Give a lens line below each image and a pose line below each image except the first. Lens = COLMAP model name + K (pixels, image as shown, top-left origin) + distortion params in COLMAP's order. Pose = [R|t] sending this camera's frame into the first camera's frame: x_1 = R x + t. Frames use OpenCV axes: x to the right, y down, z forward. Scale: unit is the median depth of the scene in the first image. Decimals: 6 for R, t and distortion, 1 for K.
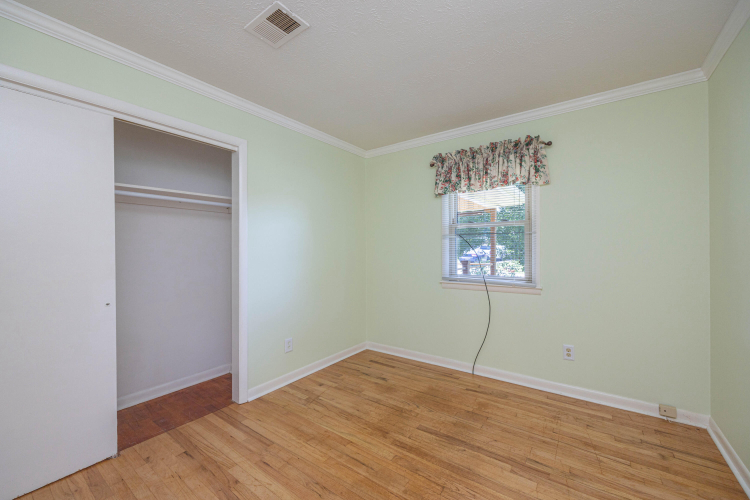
lens RADIAL K [[306.0, 0, 377.4], [0, 306.0, 248.4], [0, 0, 1]] dist [0.002300, -0.000148]
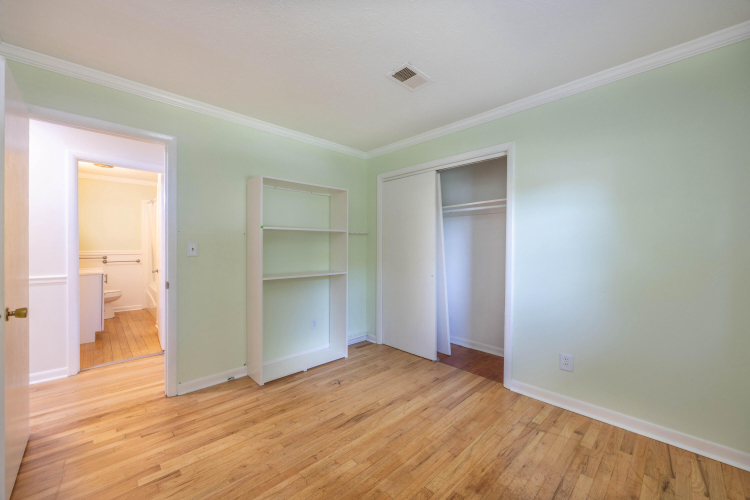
lens RADIAL K [[282.5, 0, 376.8], [0, 282.5, 247.4], [0, 0, 1]] dist [-0.001746, -0.000042]
pose [[-0.166810, 0.009750, -0.985941, 0.674009], [0.003396, 0.999951, 0.009314, -0.000574], [0.985983, -0.001795, -0.166835, 0.788246]]
